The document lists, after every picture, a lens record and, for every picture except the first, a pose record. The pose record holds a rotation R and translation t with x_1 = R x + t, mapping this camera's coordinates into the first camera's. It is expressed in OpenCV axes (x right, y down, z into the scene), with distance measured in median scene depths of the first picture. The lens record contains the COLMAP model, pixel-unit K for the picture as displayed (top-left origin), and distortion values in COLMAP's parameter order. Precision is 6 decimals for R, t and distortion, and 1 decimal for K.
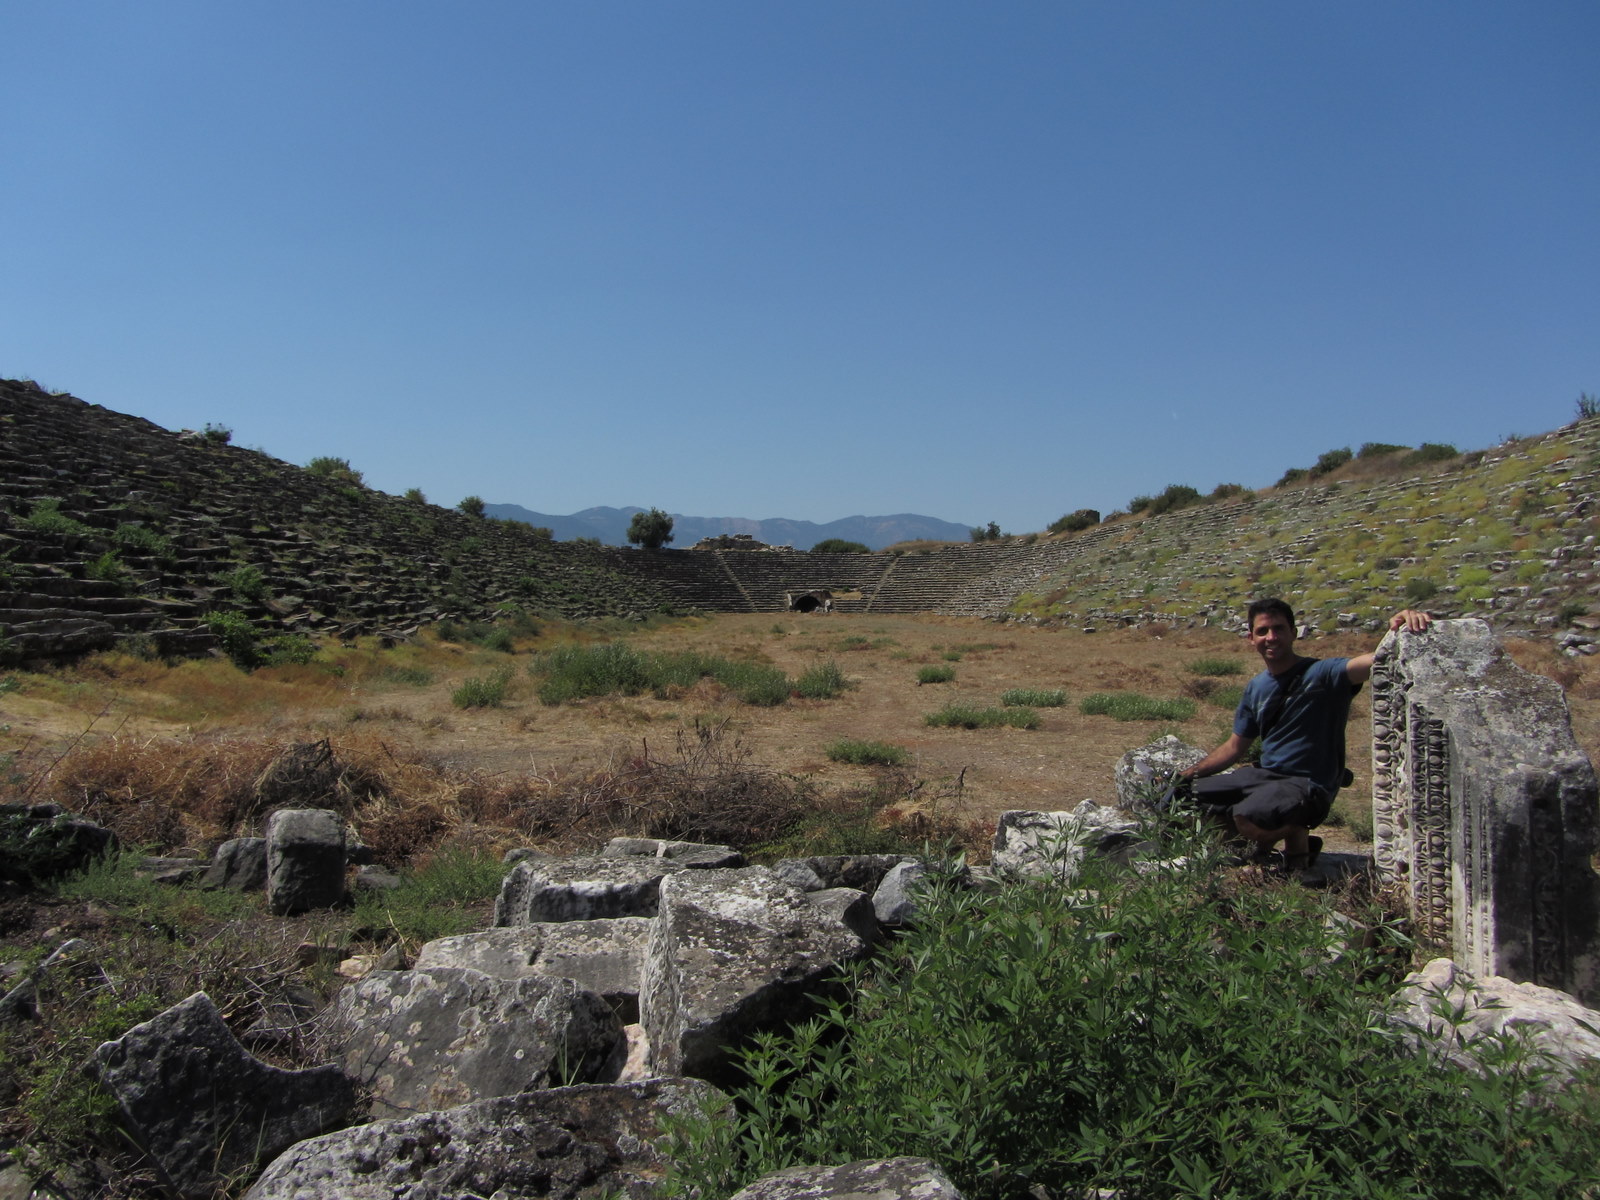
lens RADIAL K [[1312.5, 0, 800.0], [0, 1312.5, 600.0], [0, 0, 1]] dist [-0.059915, 0.009581]
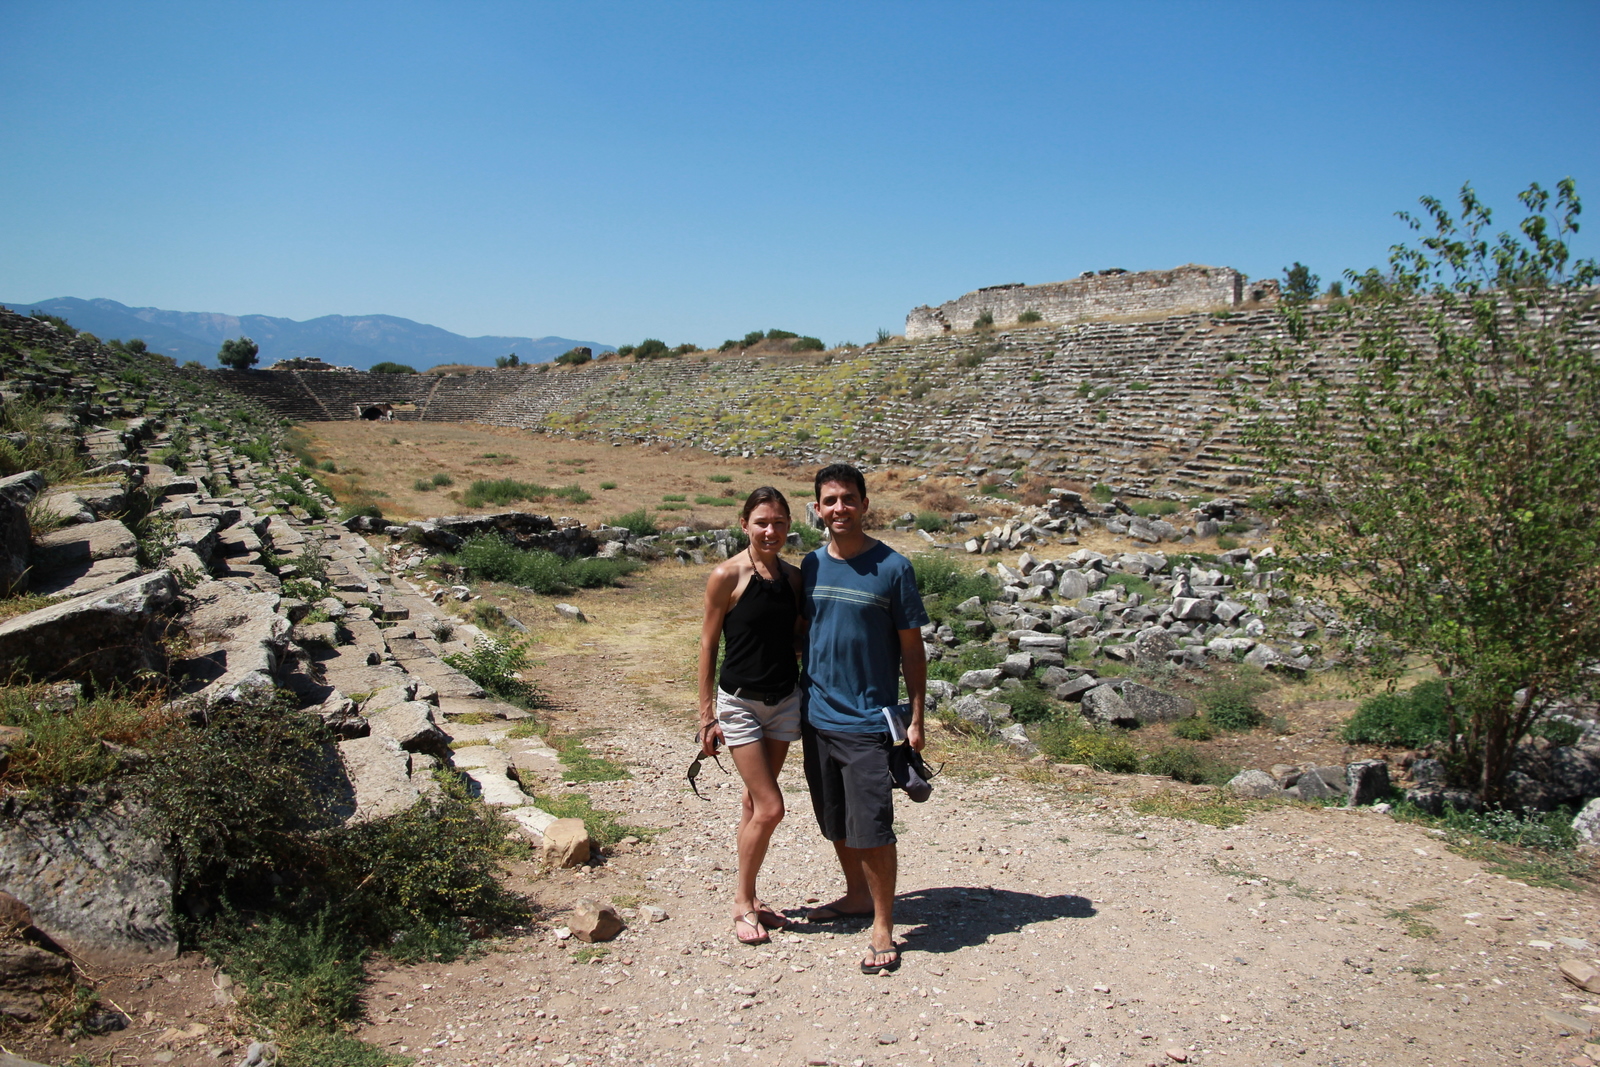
lens RADIAL K [[1133.0, 0, 800.0], [0, 1133.0, 533.5], [0, 0, 1]] dist [-0.052378, 0.004176]
pose [[0.900719, -0.041050, 0.432458, -0.151878], [-0.014638, 0.992092, 0.124660, -0.037023], [-0.434156, -0.118614, 0.892995, -0.306712]]
